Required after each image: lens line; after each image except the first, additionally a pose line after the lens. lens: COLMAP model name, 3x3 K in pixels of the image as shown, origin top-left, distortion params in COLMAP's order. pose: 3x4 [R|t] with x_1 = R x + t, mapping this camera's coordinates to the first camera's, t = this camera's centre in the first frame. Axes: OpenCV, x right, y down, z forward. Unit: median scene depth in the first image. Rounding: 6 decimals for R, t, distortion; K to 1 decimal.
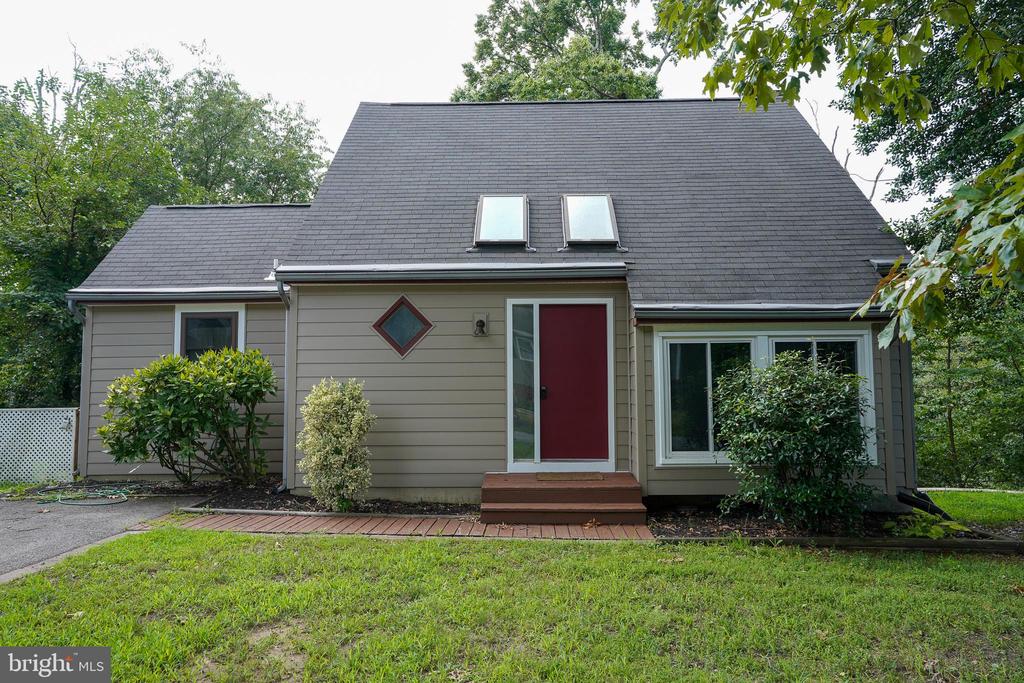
lens RADIAL K [[659.1, 0, 512.0], [0, 659.1, 341.5], [0, 0, 1]] dist [0.002667, 0.000976]
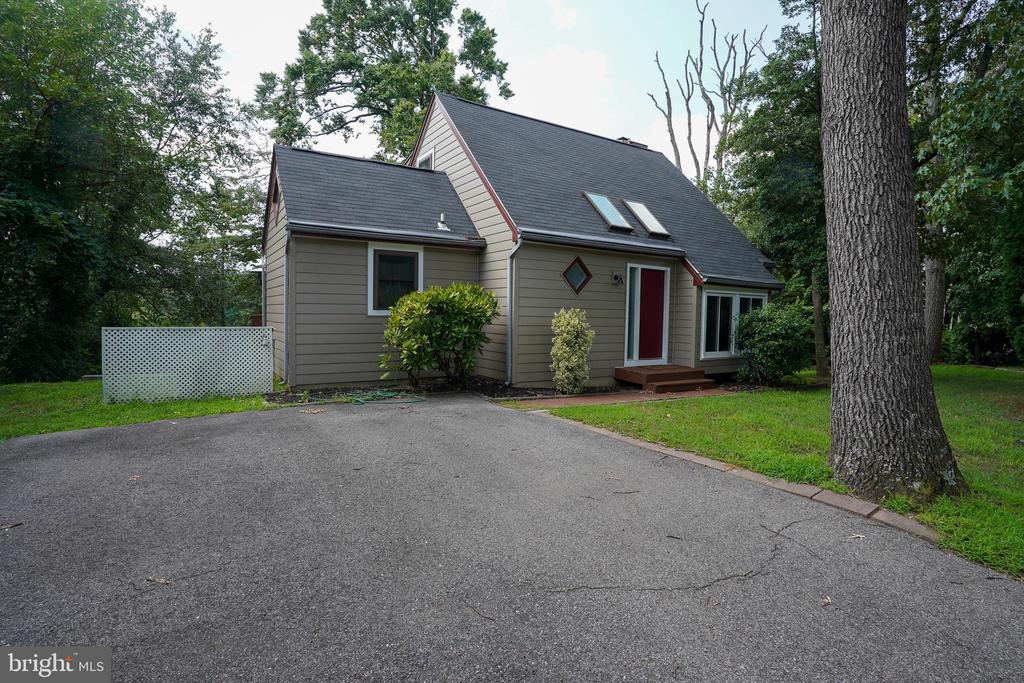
lens RADIAL K [[527.2, 0, 512.0], [0, 527.2, 341.5], [0, 0, 1]] dist [-0.079758, 0.000013]
pose [[0.832900, -0.006188, 0.553390, -0.974583], [-0.060674, 0.992889, 0.102423, 0.013110], [-0.550088, -0.118884, 0.826601, 0.050627]]
